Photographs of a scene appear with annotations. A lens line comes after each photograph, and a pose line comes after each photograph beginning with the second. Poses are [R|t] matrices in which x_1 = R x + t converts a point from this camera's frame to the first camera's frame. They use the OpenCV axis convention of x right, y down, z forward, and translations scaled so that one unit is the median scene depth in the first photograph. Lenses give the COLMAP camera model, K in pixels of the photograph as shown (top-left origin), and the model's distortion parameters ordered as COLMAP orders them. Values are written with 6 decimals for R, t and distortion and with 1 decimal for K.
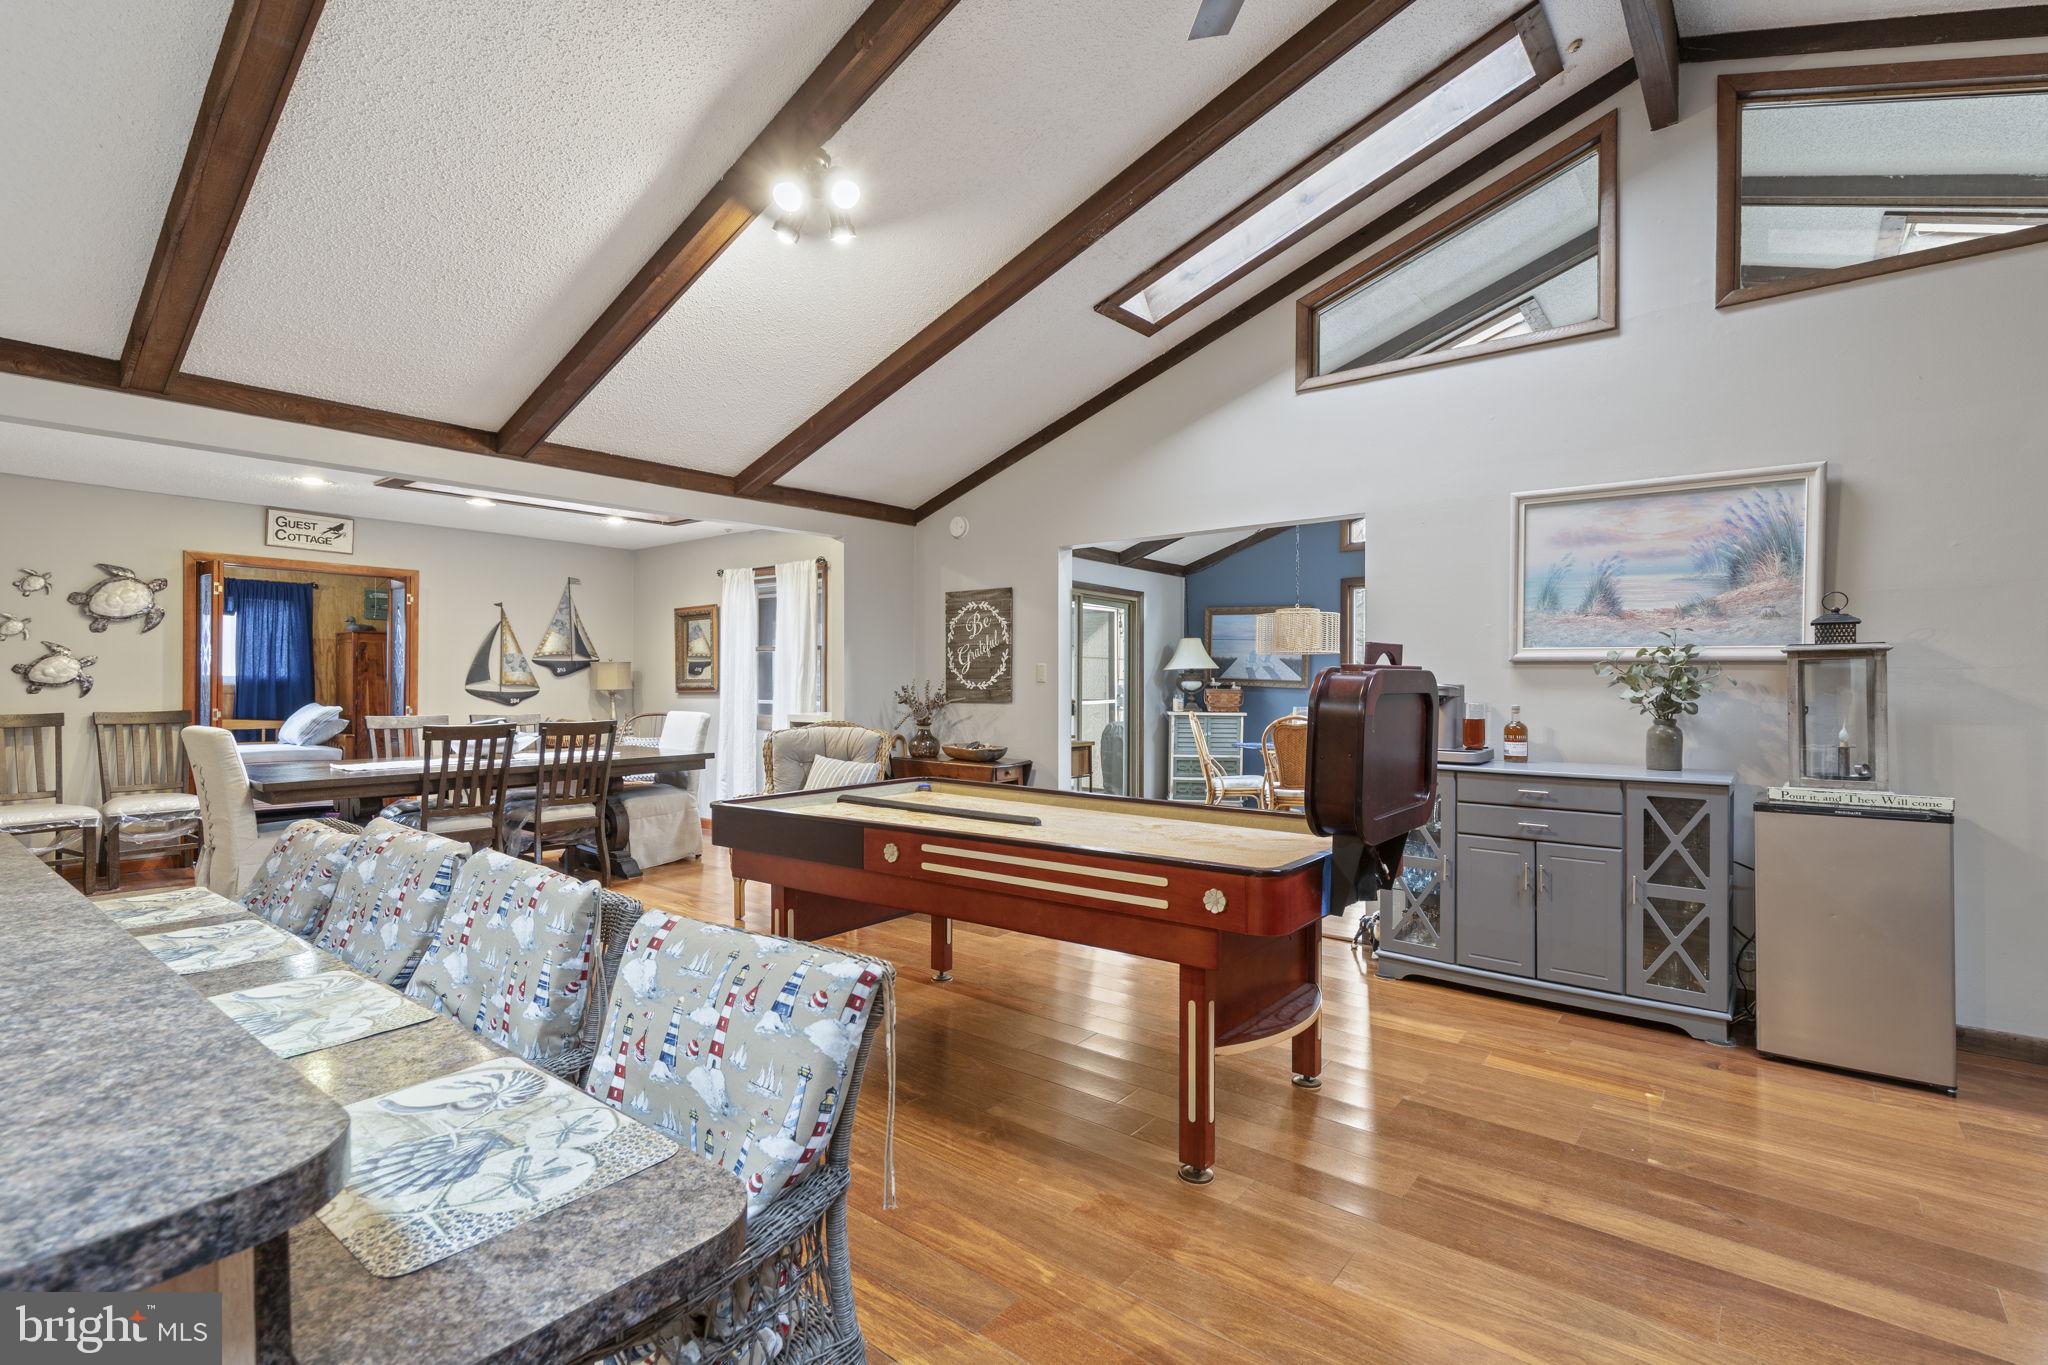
lens RADIAL K [[926.3, 0, 1022.4], [0, 926.3, 686.2], [0, 0, 1]] dist [0.014467, 0.000413]
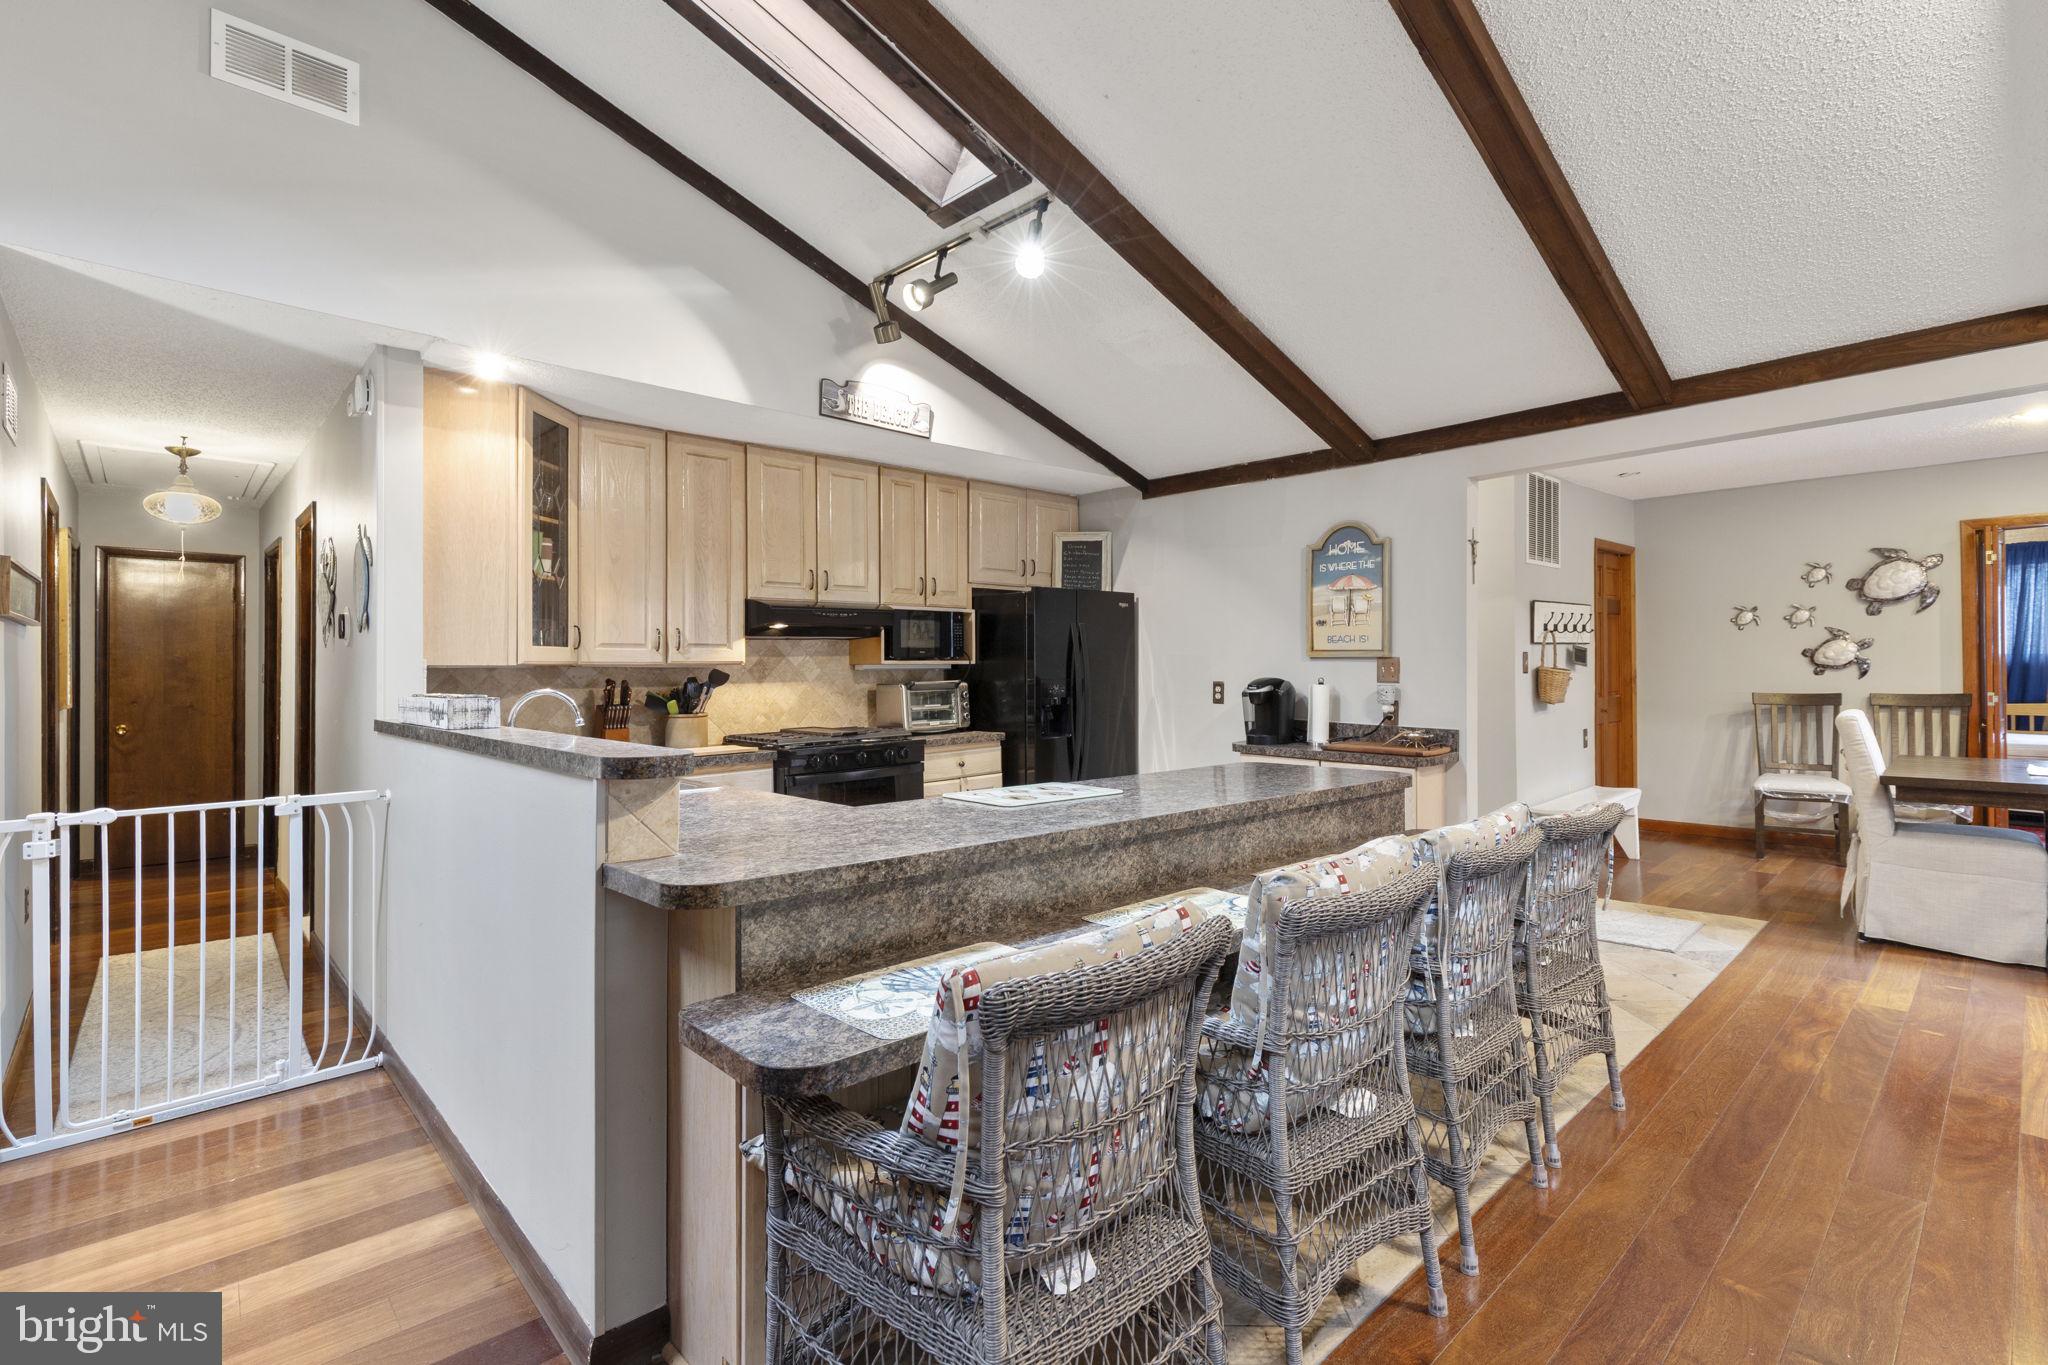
lens RADIAL K [[926.3, 0, 1036.4], [0, 926.3, 666.4], [0, 0, 1]] dist [0.014467, 0.000413]
pose [[-0.121456, -0.006503, -0.992576, 0.139351], [0.008238, 0.999937, -0.007559, -0.001403], [0.992563, -0.009095, -0.121395, 0.213505]]
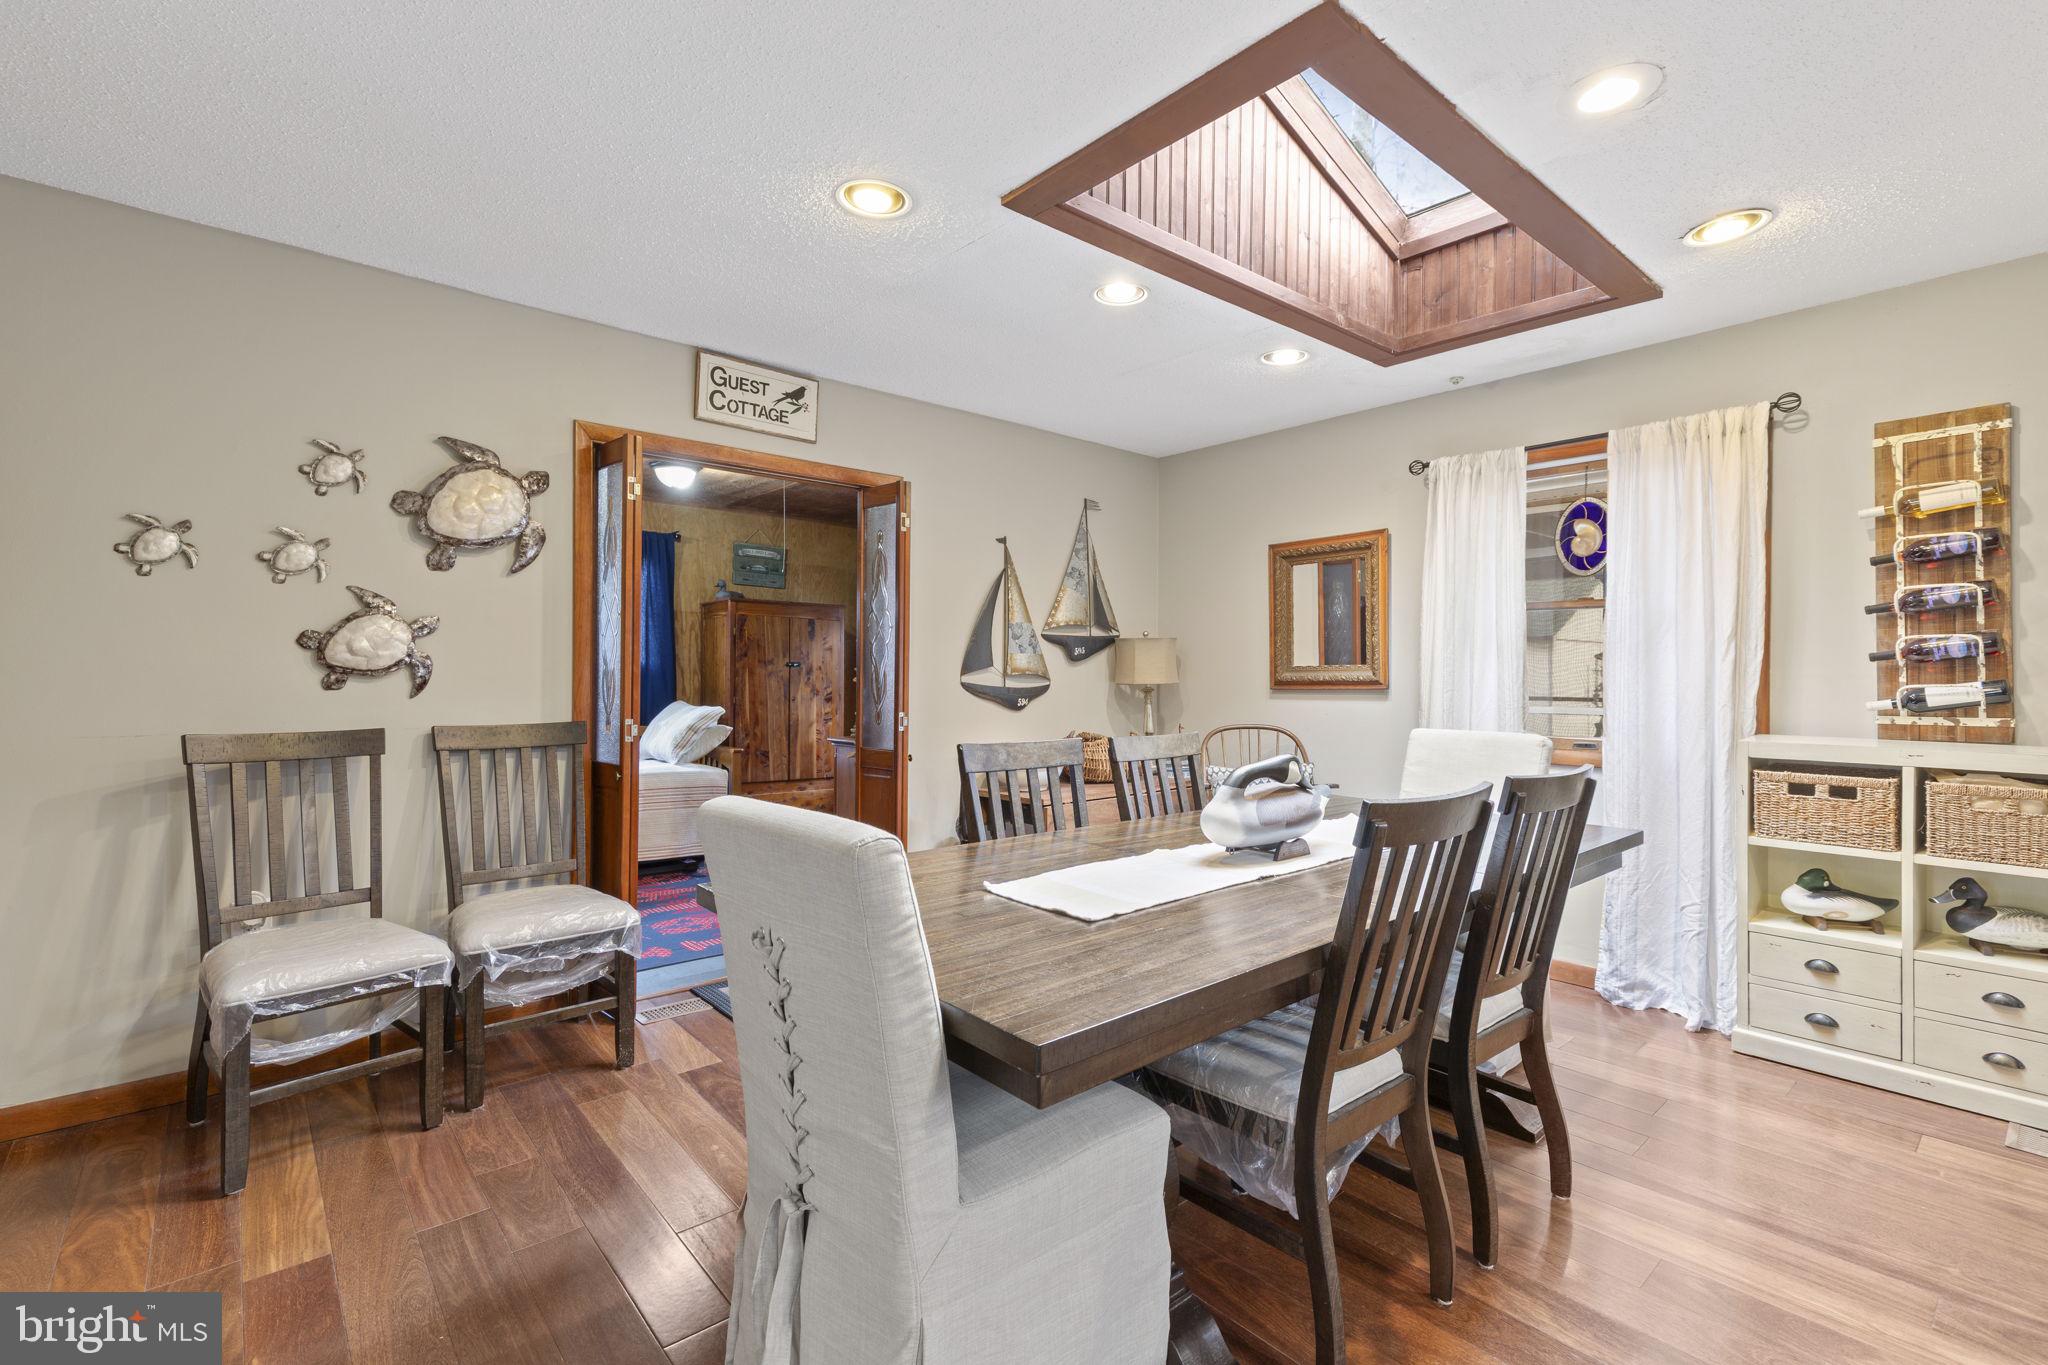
lens RADIAL K [[926.3, 0, 1040.2], [0, 926.3, 679.7], [0, 0, 1]] dist [0.014467, 0.000413]
pose [[0.984532, 0.003020, -0.175180, -0.561423], [-0.003014, 0.999995, 0.000301, 0.001248], [0.175180, 0.000232, 0.984536, 0.545881]]
